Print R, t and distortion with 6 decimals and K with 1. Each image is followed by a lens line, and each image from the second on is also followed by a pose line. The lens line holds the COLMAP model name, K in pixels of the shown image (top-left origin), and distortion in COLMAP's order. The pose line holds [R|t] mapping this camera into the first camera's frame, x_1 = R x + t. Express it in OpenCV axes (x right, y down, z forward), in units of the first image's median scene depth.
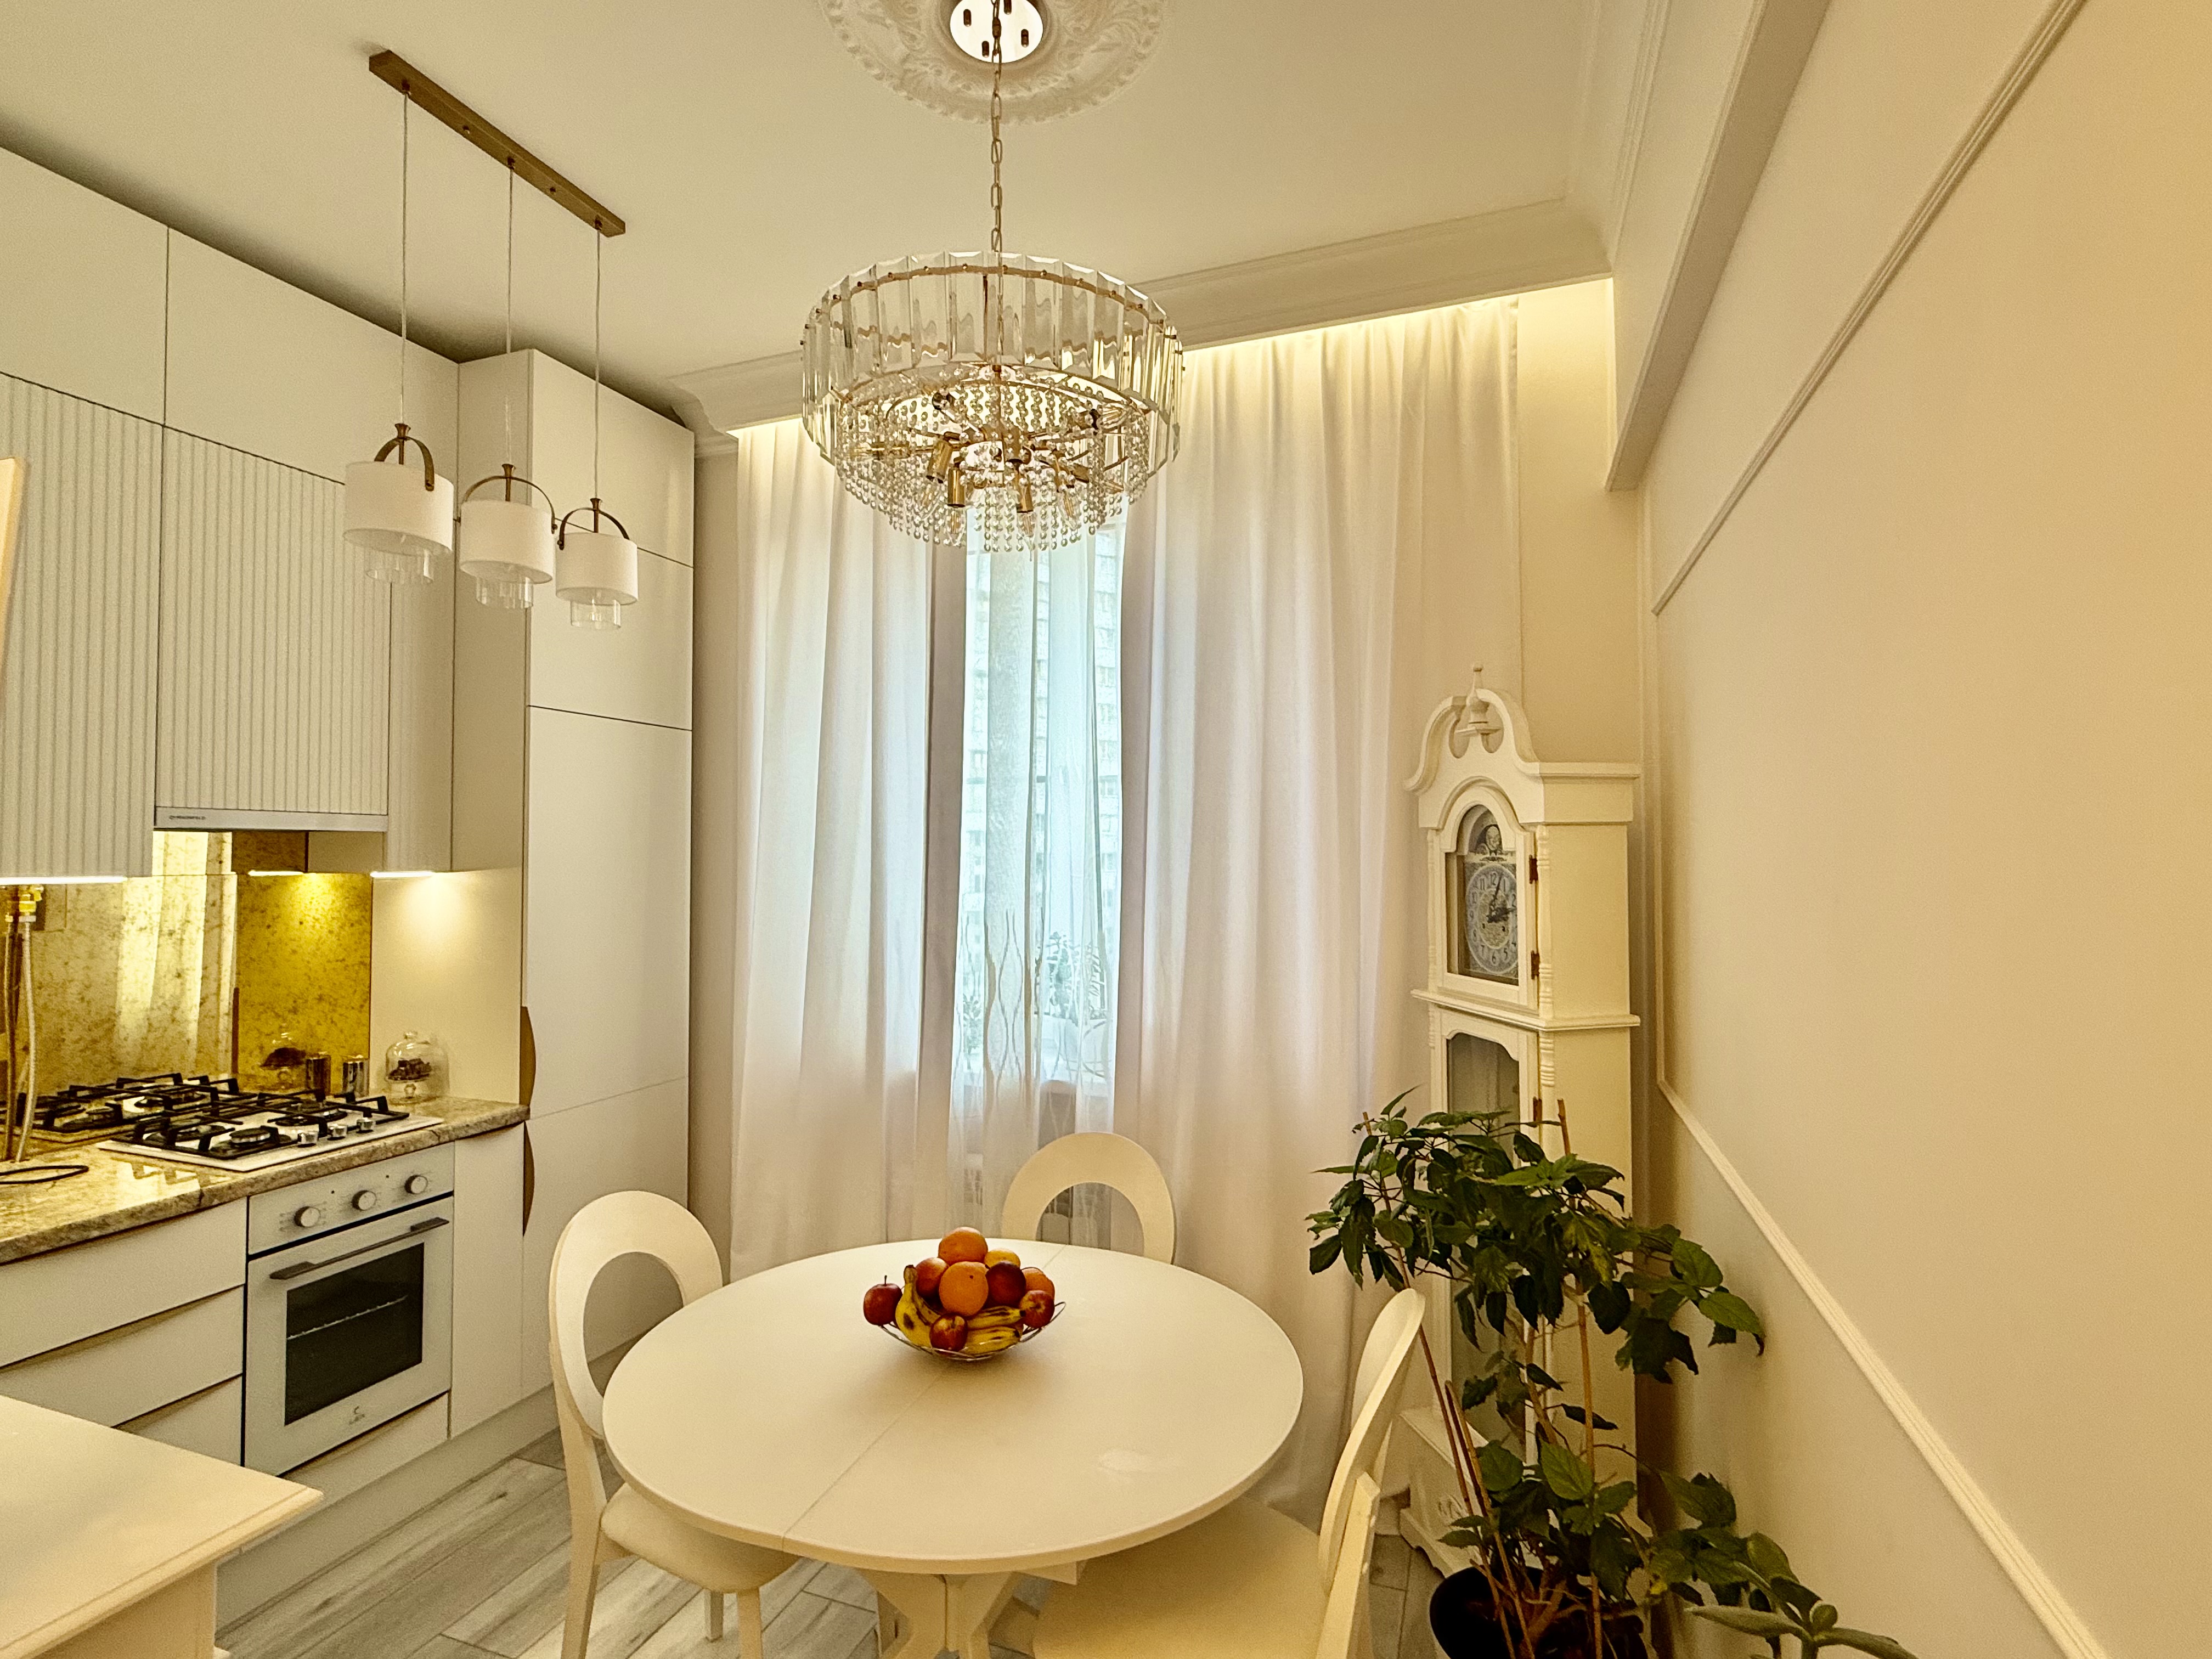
lens RADIAL K [[1071.2, 0, 1106.0], [0, 1071.2, 829.5], [0, 0, 1]] dist [0.001648, -0.000732]
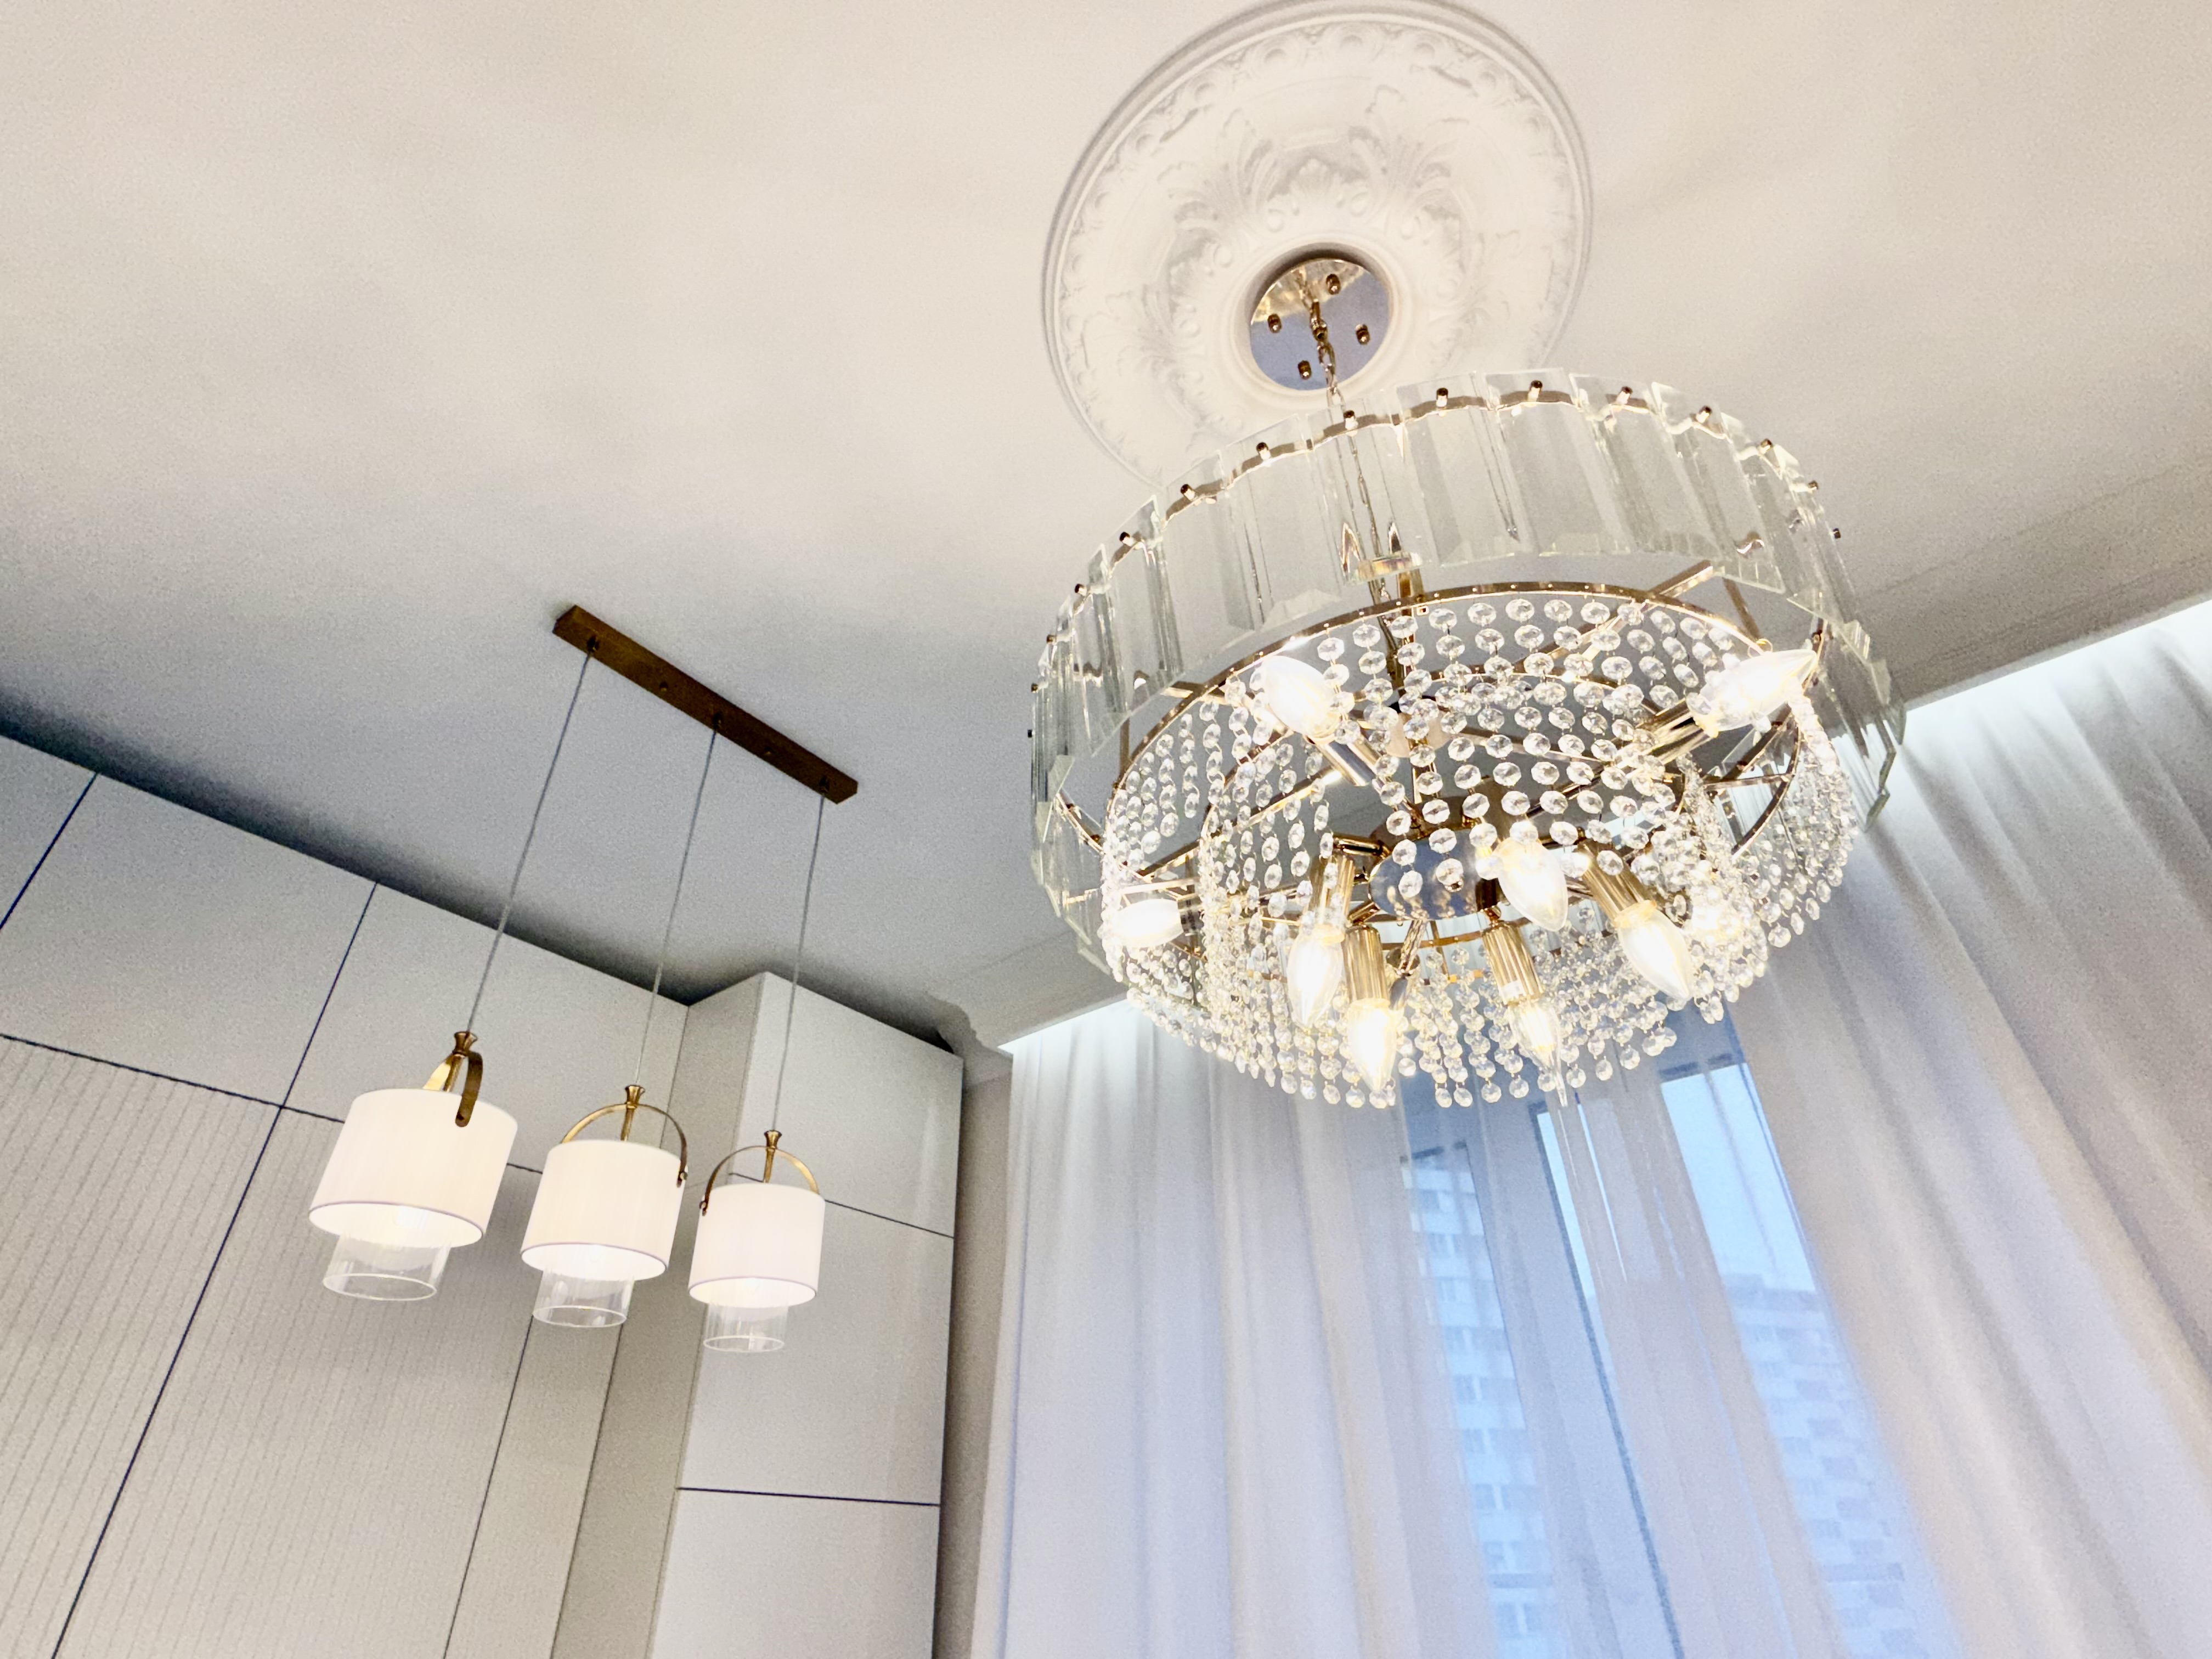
lens RADIAL K [[1133.2, 0, 1095.8], [0, 1133.2, 834.2], [0, 0, 1]] dist [-0.017439, 0.020069]
pose [[0.951935, -0.187491, -0.242211, -0.096634], [0.025709, 0.836885, -0.546774, -0.084077], [0.305218, 0.514267, 0.801481, 0.438579]]
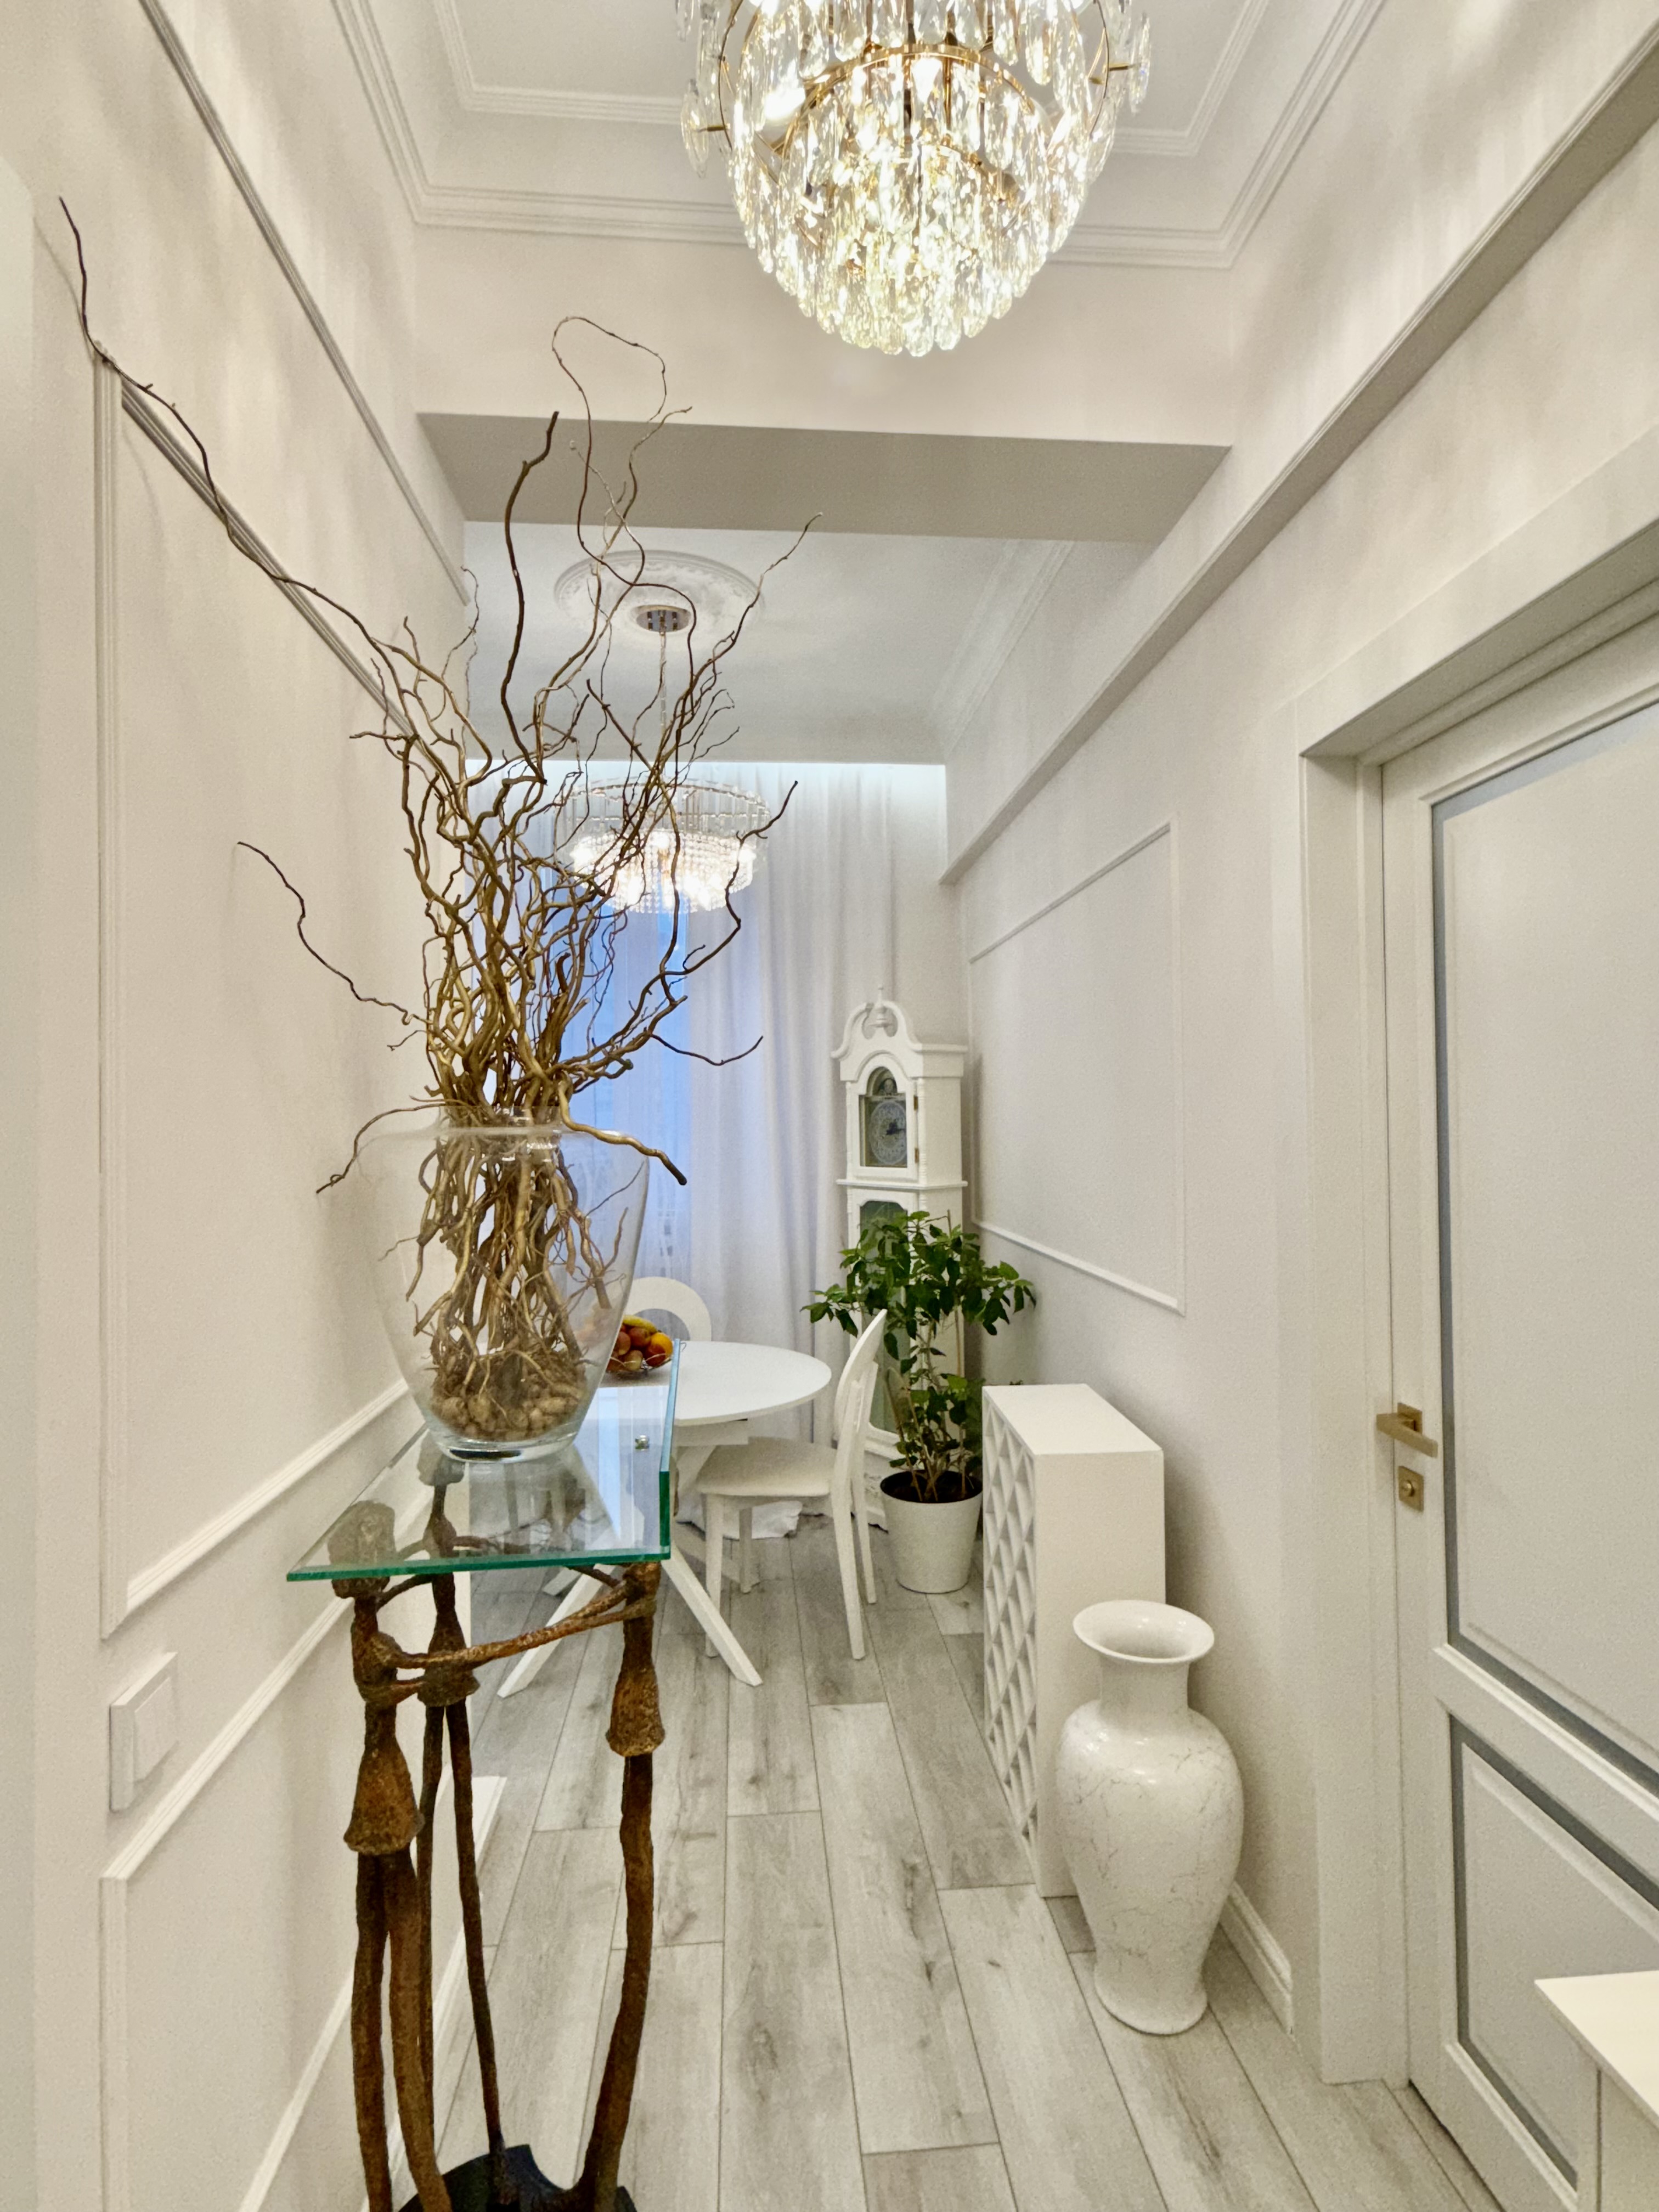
lens RADIAL K [[1144.0, 0, 829.5], [0, 1144.0, 1106.0], [0, 0, 1]] dist [-0.059333, 0.041627]
pose [[0.907607, -0.002697, 0.419812, -0.501654], [-0.000563, 0.999971, 0.007640, 0.026185], [-0.419821, -0.007171, 0.907579, -0.638105]]
